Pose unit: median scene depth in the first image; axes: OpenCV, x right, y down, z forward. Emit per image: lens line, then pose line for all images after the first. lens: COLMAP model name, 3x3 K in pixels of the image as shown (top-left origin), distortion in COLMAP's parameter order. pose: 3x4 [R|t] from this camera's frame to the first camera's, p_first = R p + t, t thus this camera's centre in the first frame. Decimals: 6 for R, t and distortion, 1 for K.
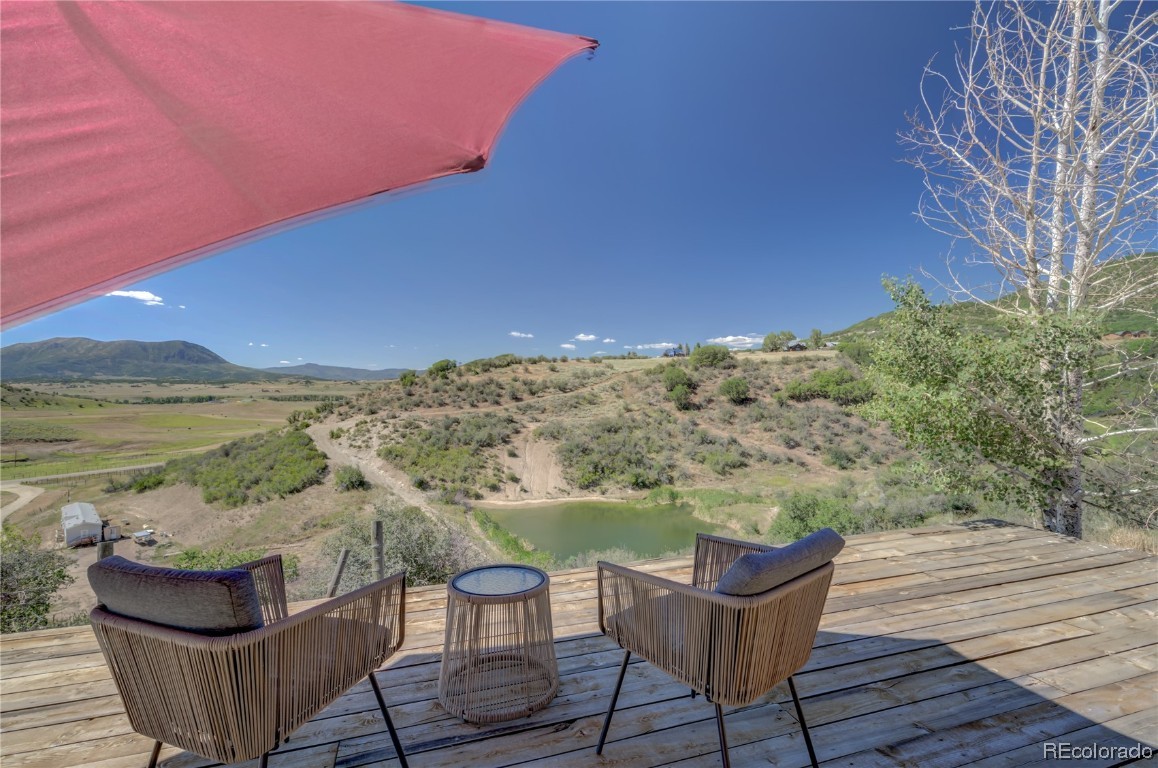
lens RADIAL K [[514.1, 0, 573.3], [0, 514.1, 385.0], [0, 0, 1]] dist [-0.012093, 0.003023]
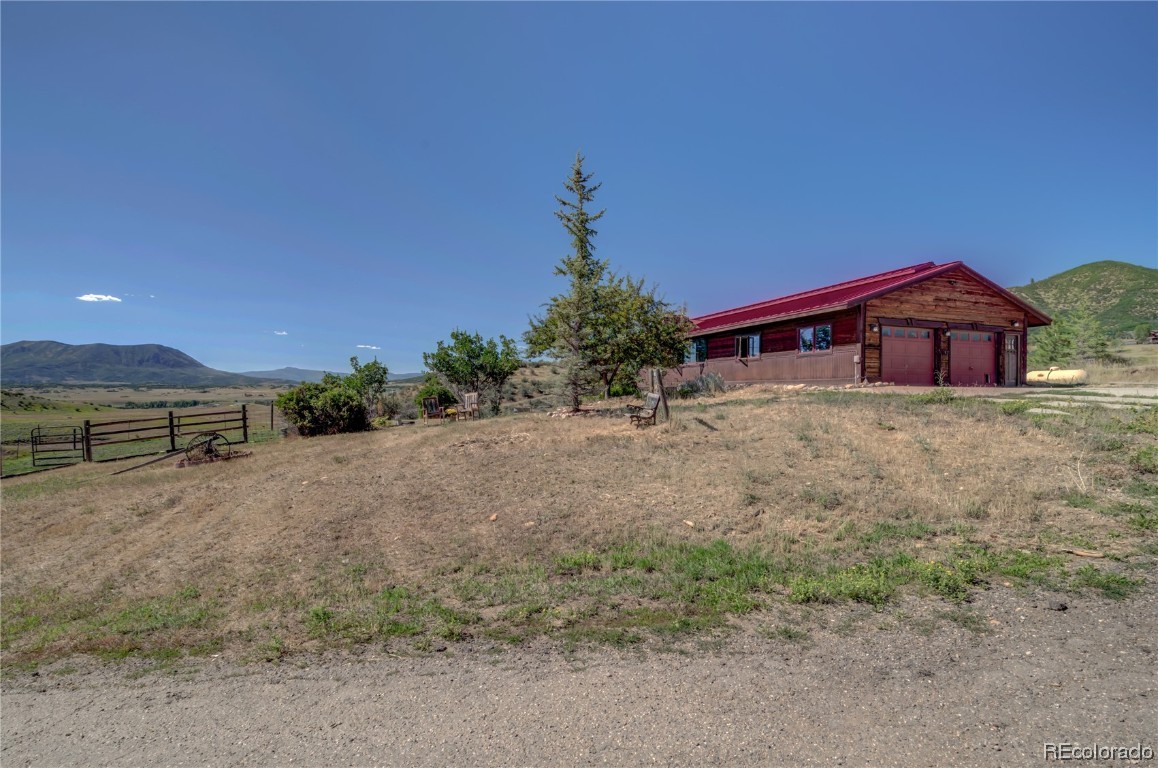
lens RADIAL K [[514.1, 0, 580.0], [0, 514.1, 394.8], [0, 0, 1]] dist [-0.012093, 0.003023]
pose [[0.999097, -0.004196, 0.042285, -0.010450], [0.003667, 0.999914, 0.012592, 0.002295], [-0.042334, -0.012425, 0.999026, -0.056501]]
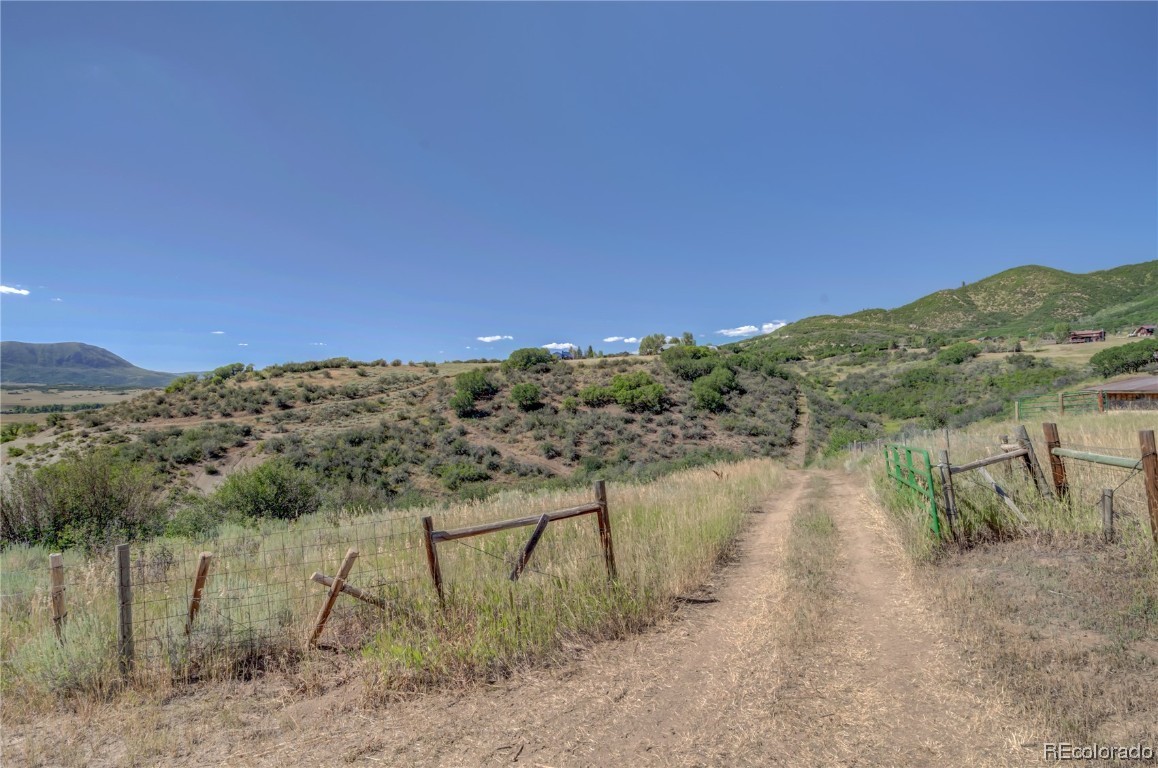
lens RADIAL K [[514.1, 0, 574.0], [0, 514.1, 393.4], [0, 0, 1]] dist [-0.012093, 0.003023]
pose [[0.993877, -0.005905, 0.110332, 0.077984], [0.004983, 0.999950, 0.008638, -0.000532], [-0.110377, -0.008035, 0.993857, 0.014045]]
